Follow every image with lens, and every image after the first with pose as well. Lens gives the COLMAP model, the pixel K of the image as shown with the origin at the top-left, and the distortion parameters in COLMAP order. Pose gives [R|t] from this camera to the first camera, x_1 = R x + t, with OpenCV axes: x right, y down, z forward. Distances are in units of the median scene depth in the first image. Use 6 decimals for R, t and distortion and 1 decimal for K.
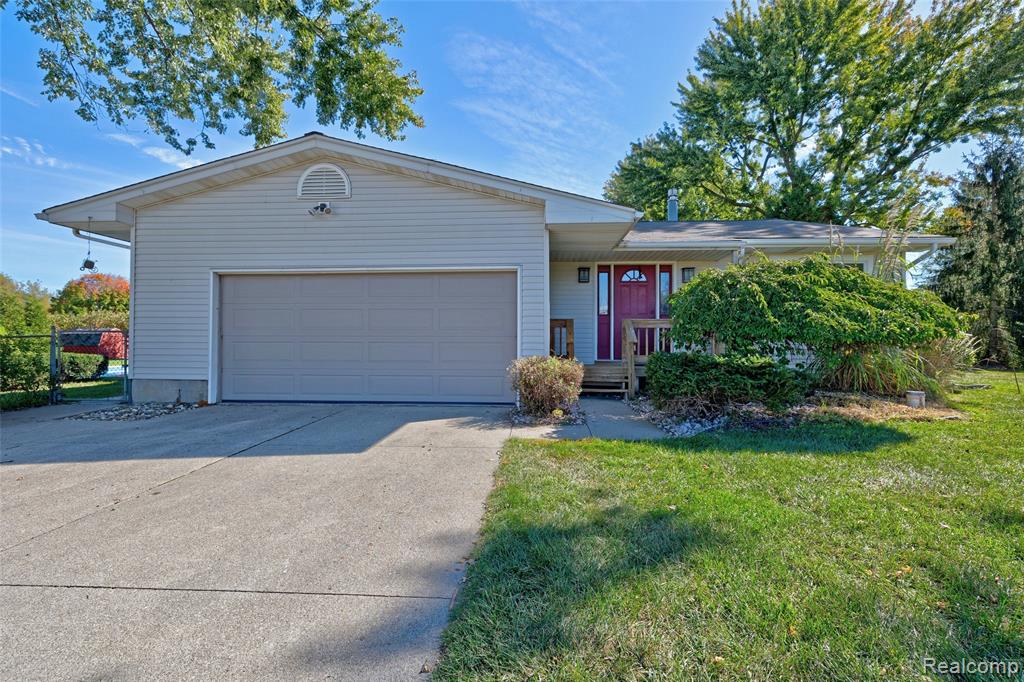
lens RADIAL K [[431.8, 0, 516.0], [0, 431.8, 341.5], [0, 0, 1]] dist [0.004645, -0.001217]
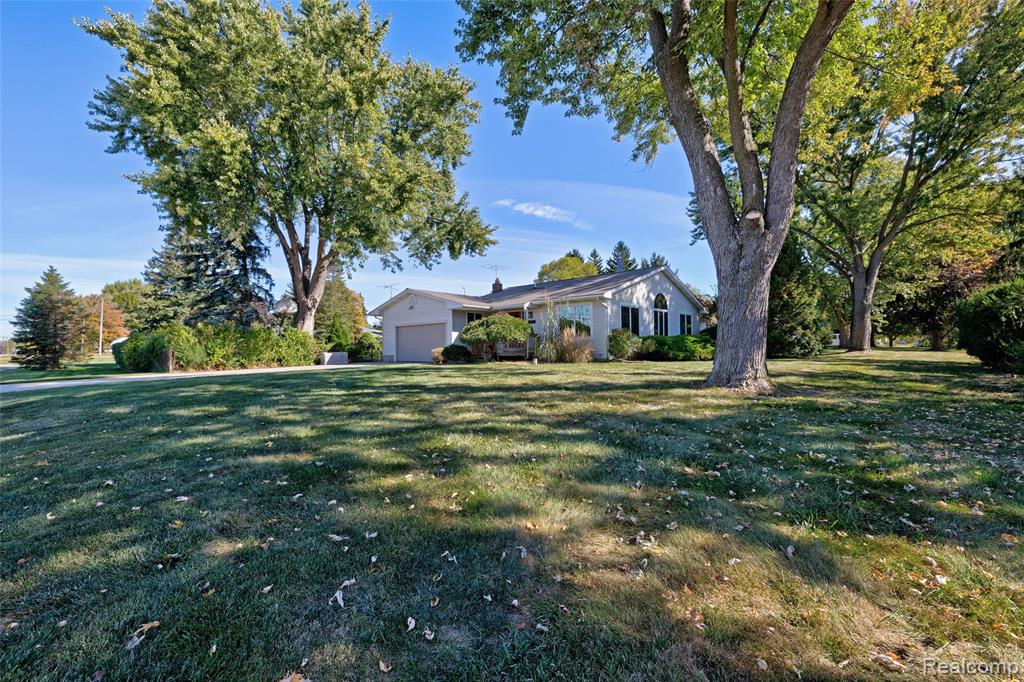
lens RADIAL K [[431.8, 0, 508.0], [0, 431.8, 339.6], [0, 0, 1]] dist [0.004645, -0.001217]
pose [[0.759712, -0.023731, -0.649827, 2.397492], [0.009126, 0.999625, -0.025836, 0.055547], [0.650196, 0.013698, 0.759643, -1.162037]]
